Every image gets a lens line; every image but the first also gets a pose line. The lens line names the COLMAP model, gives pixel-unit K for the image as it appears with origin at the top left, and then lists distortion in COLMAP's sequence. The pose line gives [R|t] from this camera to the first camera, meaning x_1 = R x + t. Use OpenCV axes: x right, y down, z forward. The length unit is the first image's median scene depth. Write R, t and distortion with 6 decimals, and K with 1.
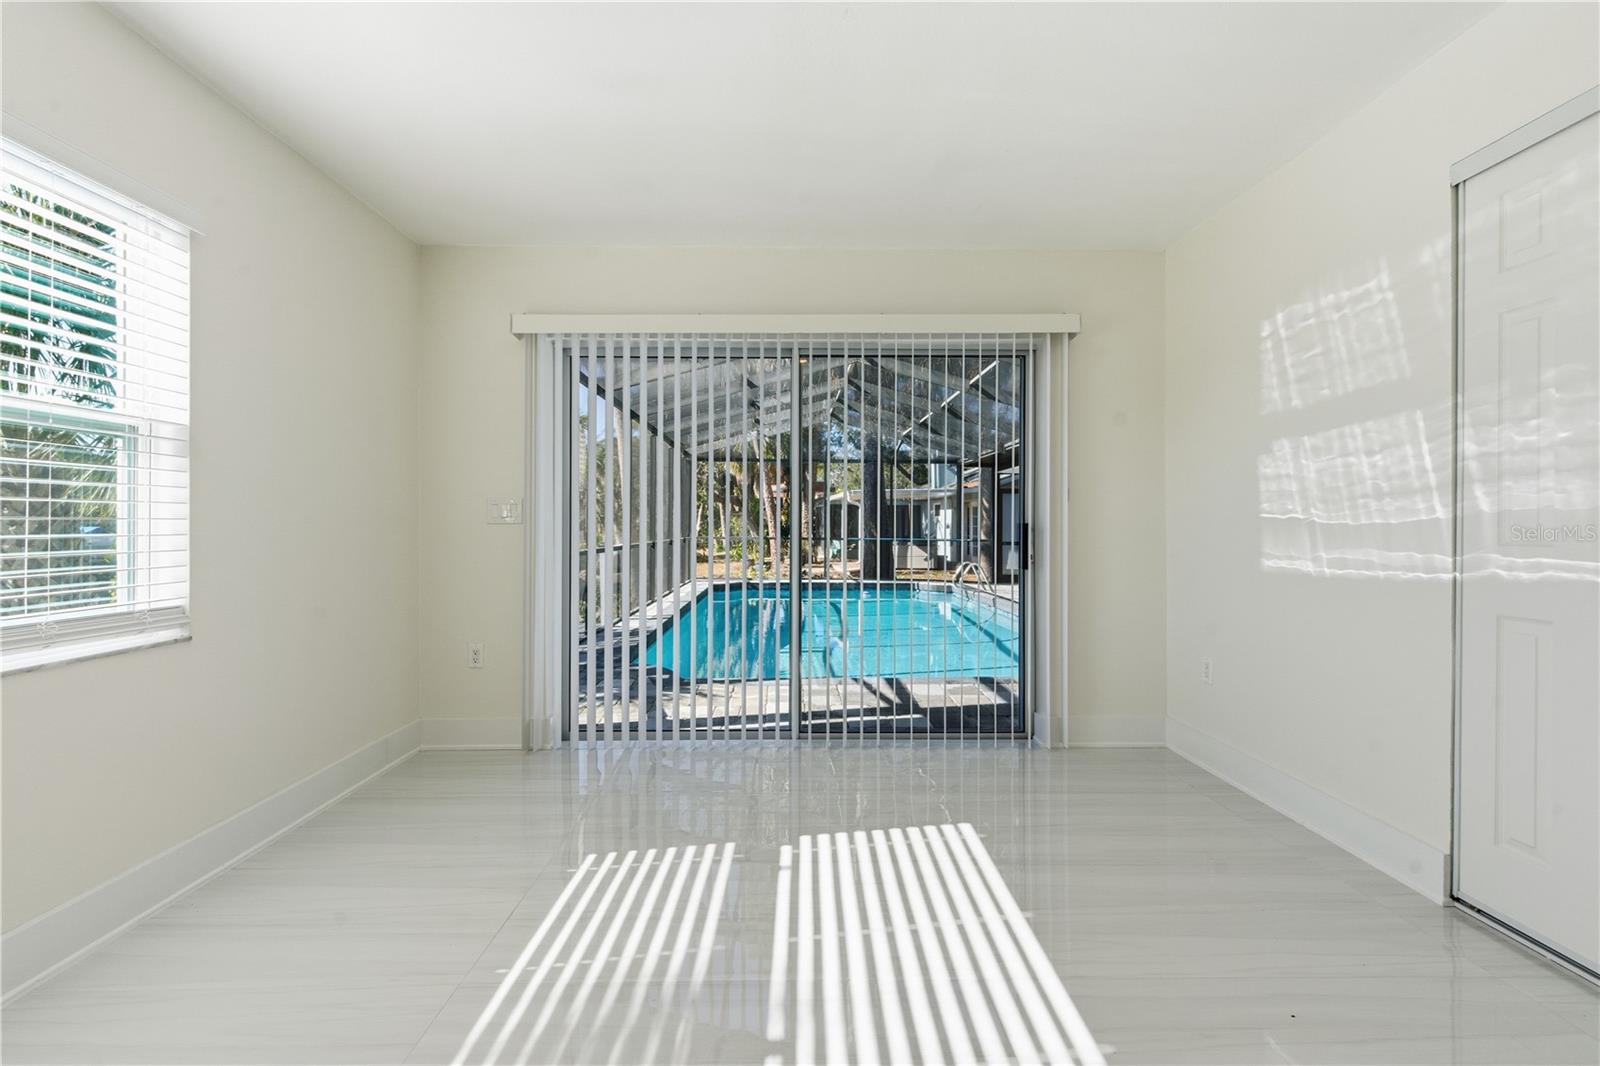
lens RADIAL K [[722.7, 0, 798.6], [0, 722.7, 528.4], [0, 0, 1]] dist [0.009678, -0.005726]
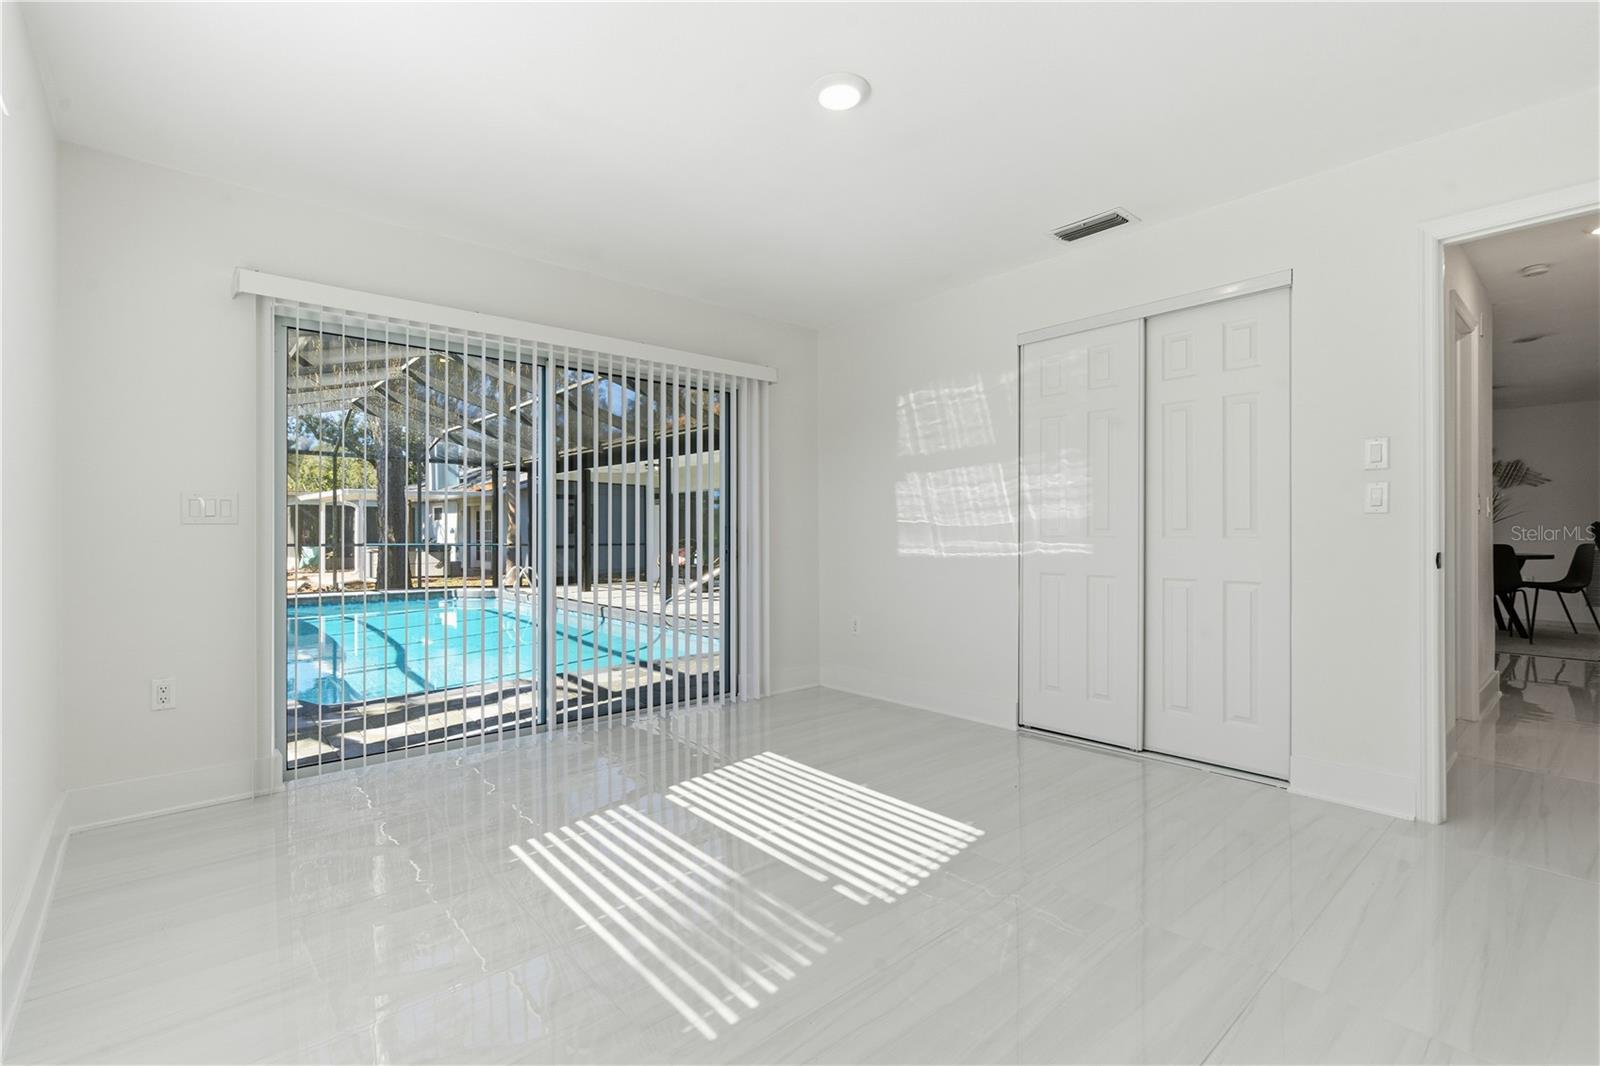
lens RADIAL K [[722.7, 0, 780.0], [0, 722.7, 529.1], [0, 0, 1]] dist [0.009678, -0.005726]
pose [[0.767852, 0.000712, 0.640627, -0.560500], [0.003218, 0.999982, -0.004969, 0.007203], [-0.640620, 0.005877, 0.767836, -0.028614]]
